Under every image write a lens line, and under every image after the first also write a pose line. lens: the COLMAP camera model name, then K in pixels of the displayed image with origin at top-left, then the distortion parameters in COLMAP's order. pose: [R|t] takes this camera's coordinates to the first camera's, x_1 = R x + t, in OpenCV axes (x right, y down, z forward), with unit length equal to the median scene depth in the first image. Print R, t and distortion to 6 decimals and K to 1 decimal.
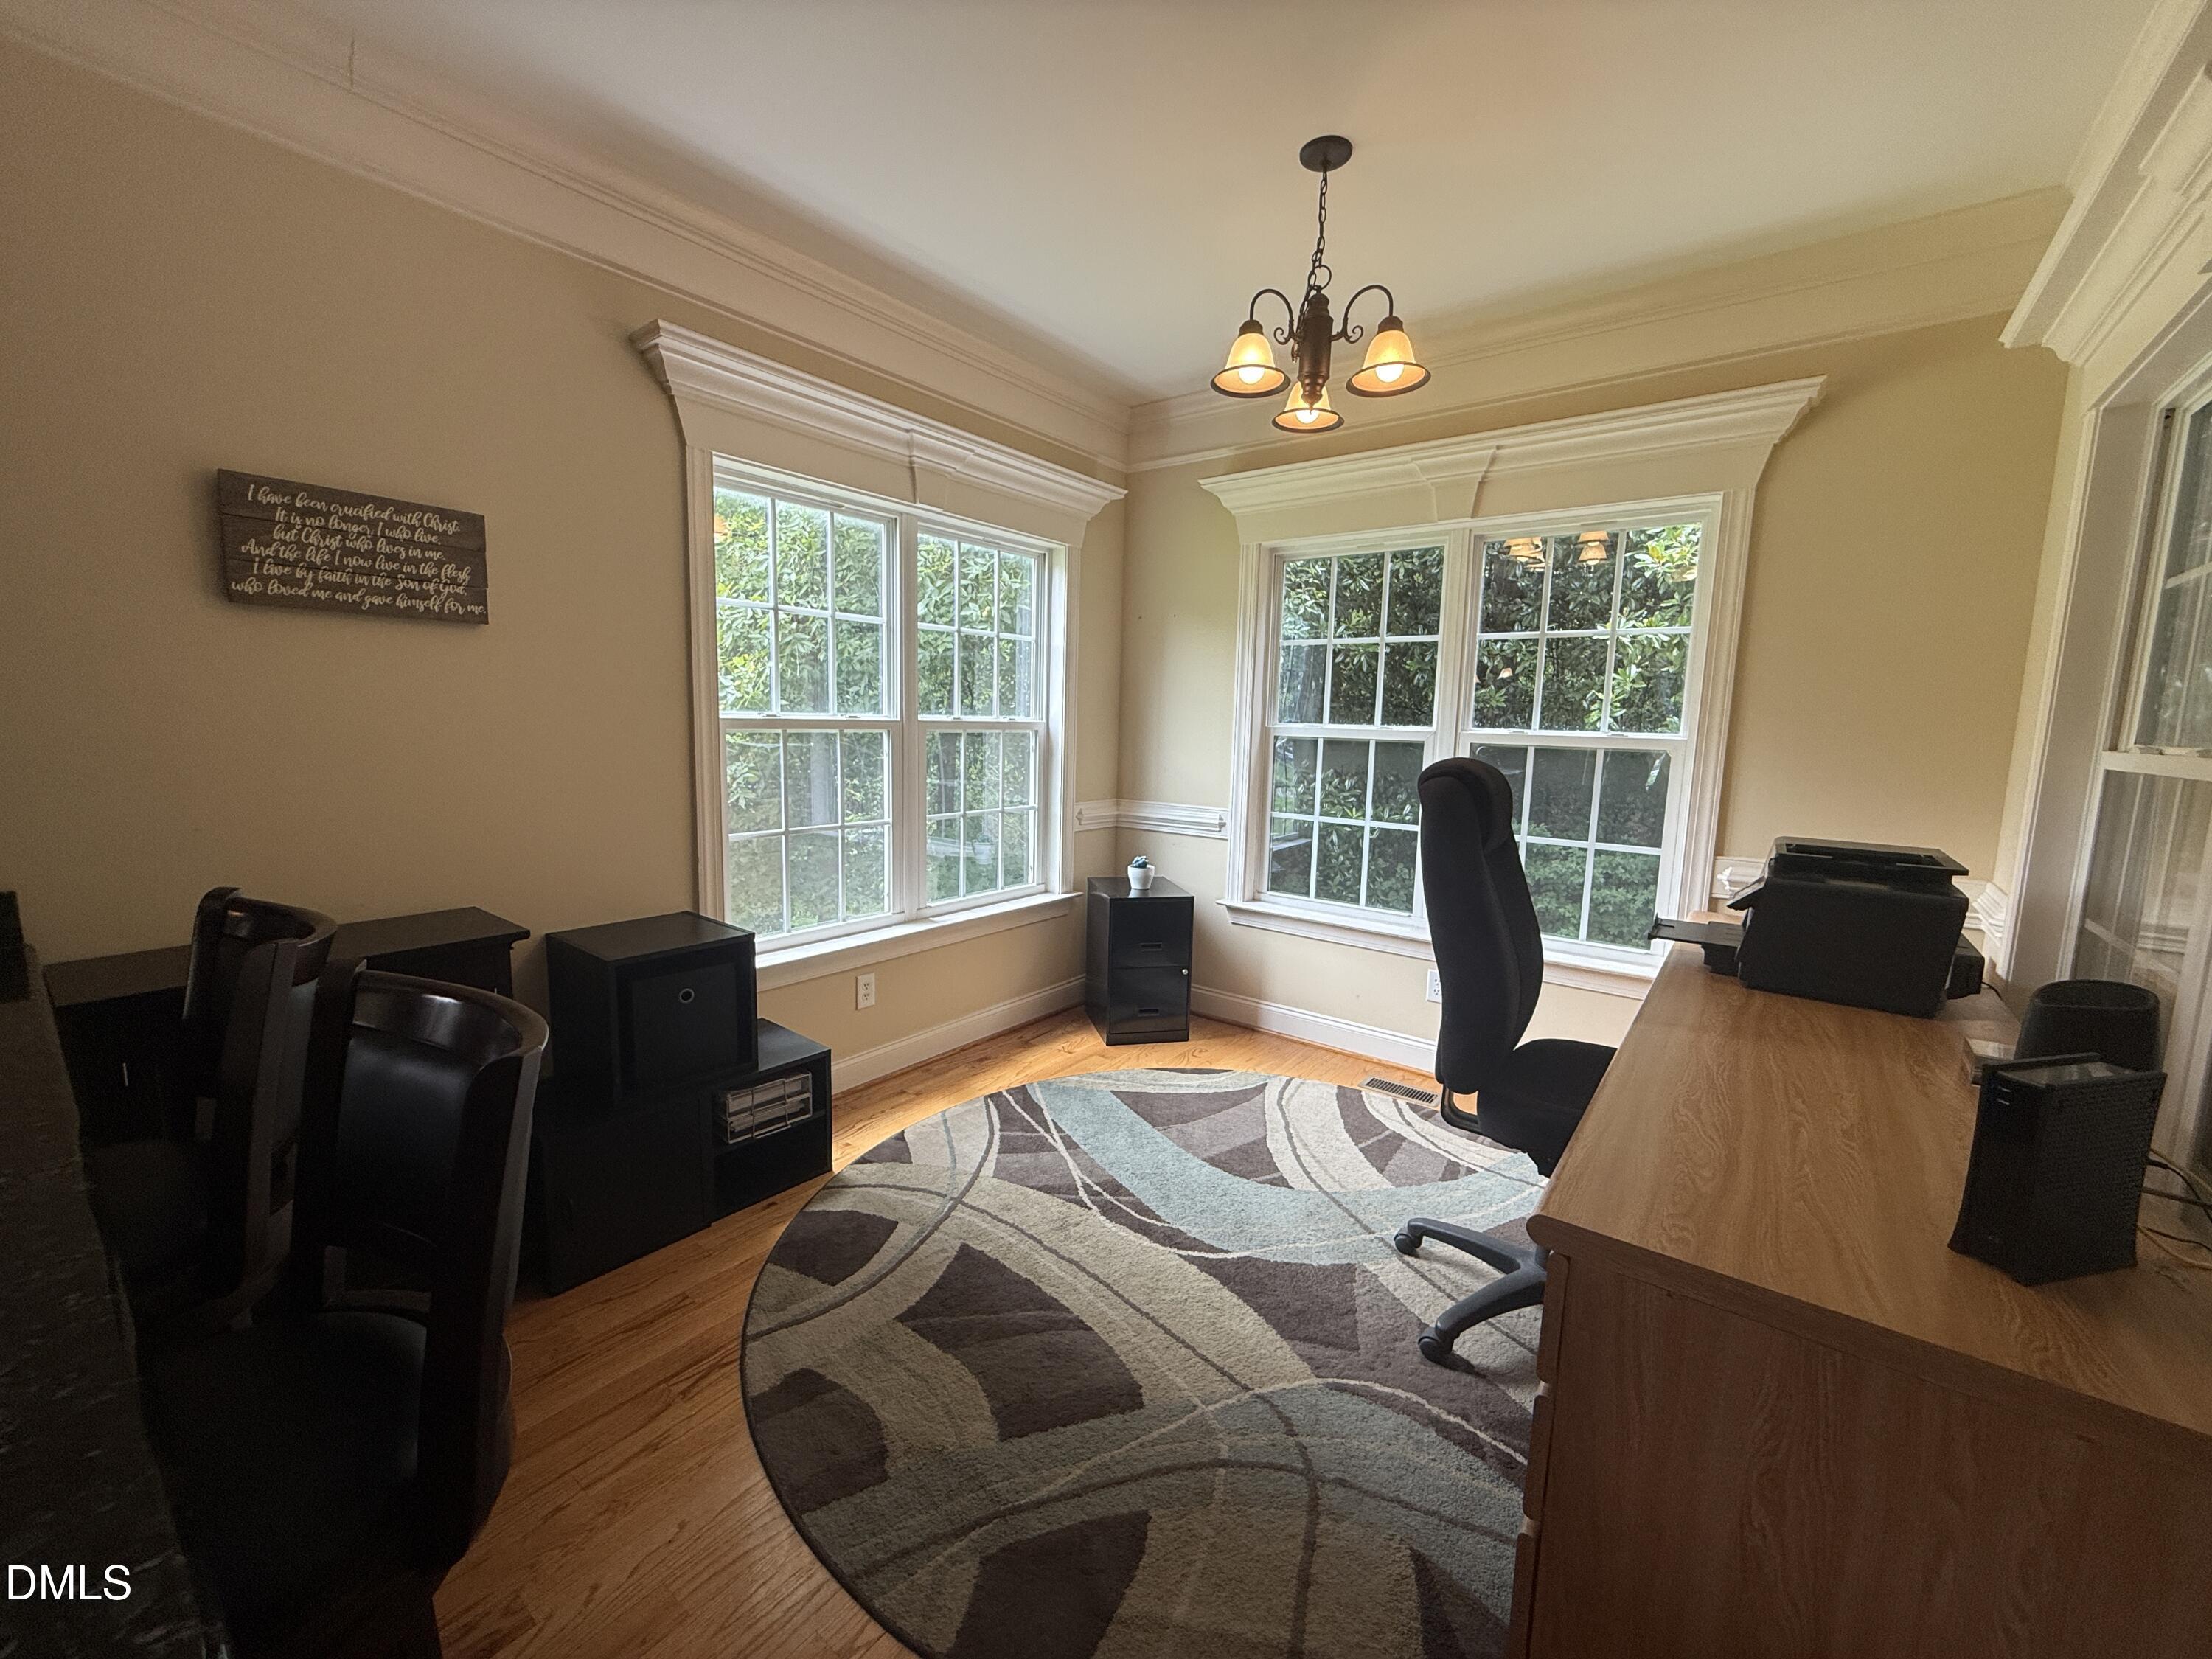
lens RADIAL K [[884.6, 0, 1104.9], [0, 884.6, 829.4], [0, 0, 1]] dist [-0.000121, 0.000201]
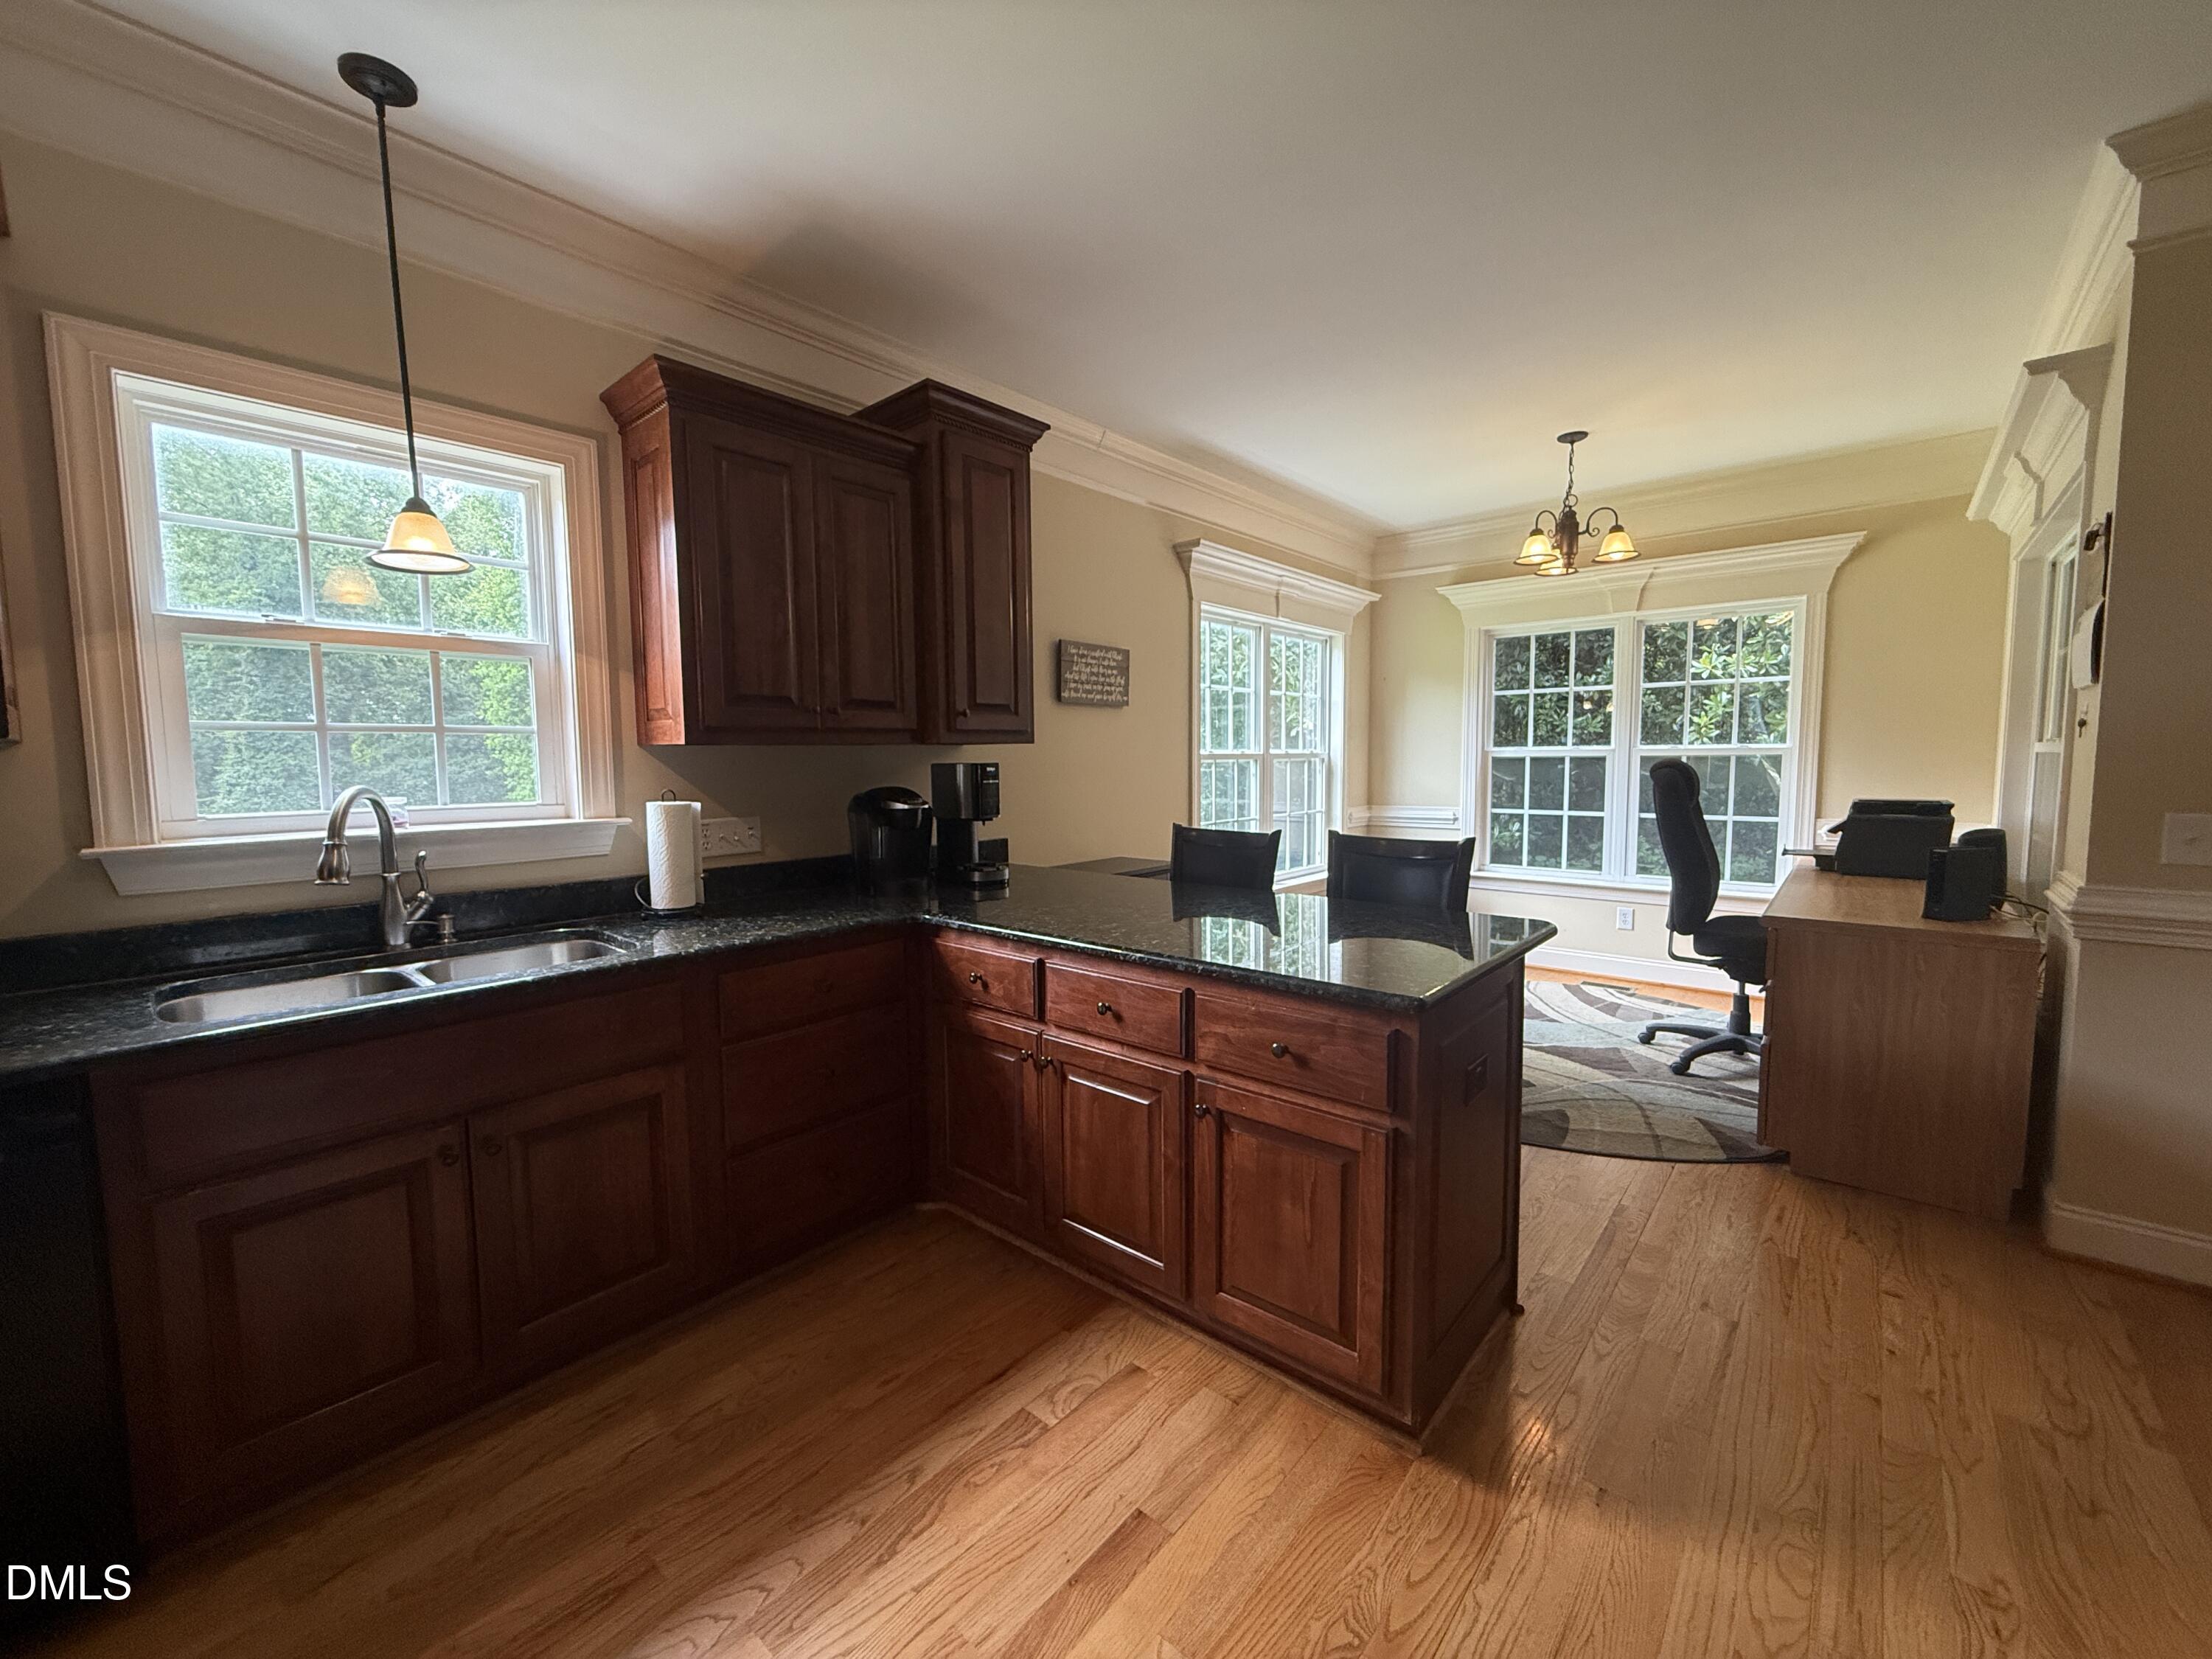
lens RADIAL K [[884.6, 0, 1104.1], [0, 884.6, 828.4], [0, 0, 1]] dist [-0.000121, 0.000201]
pose [[0.997595, -0.028976, -0.062971, -0.531454], [0.025995, 0.998526, -0.047651, 0.097971], [0.064258, 0.045900, 0.996877, -0.728505]]
